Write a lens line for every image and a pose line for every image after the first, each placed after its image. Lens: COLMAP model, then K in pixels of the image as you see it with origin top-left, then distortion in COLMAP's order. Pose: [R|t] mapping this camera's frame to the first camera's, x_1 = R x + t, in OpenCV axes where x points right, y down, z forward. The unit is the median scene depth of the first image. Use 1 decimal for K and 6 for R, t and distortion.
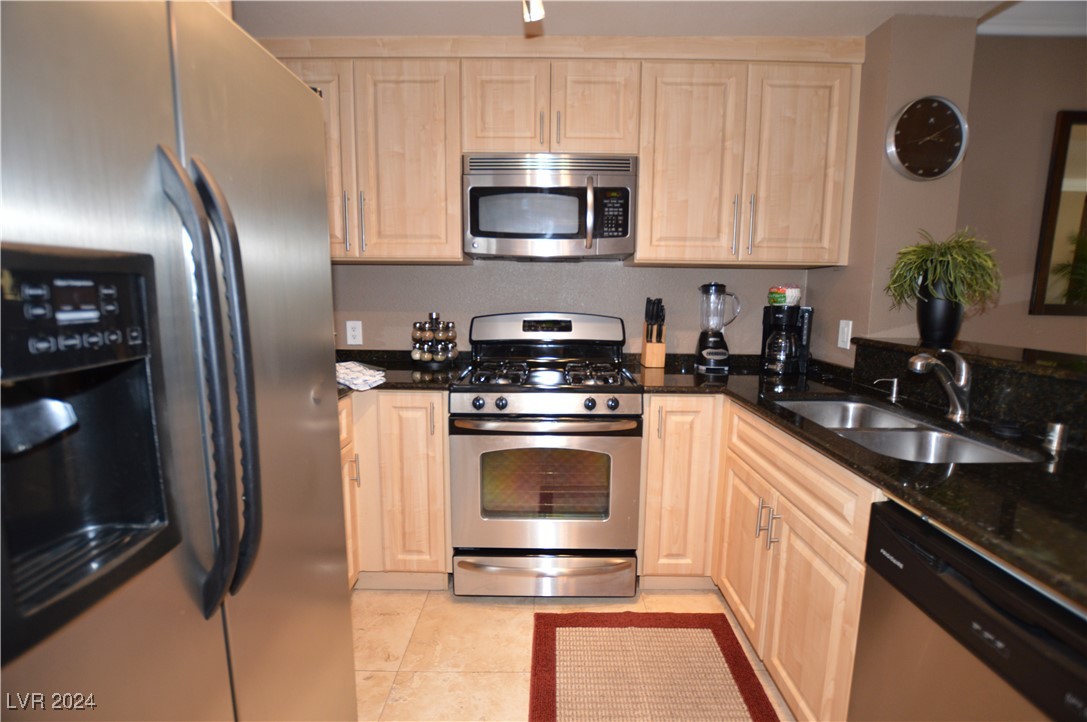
lens RADIAL K [[482.7, 0, 544.1], [0, 482.7, 360.6], [0, 0, 1]] dist [-0.027005, 0.002084]
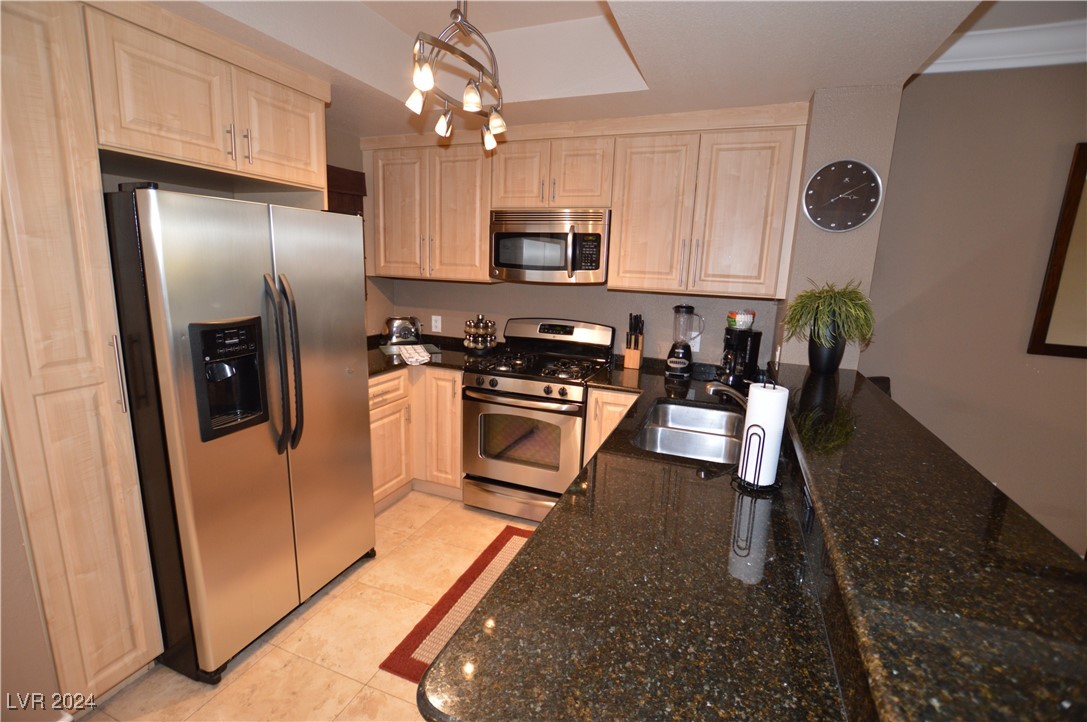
lens RADIAL K [[482.7, 0, 544.3], [0, 482.7, 360.7], [0, 0, 1]] dist [-0.027005, 0.002084]
pose [[0.933776, 0.095831, -0.344789, 0.530855], [-0.077751, 0.994791, 0.065924, -0.084770], [0.349311, -0.034750, 0.936362, -0.326080]]
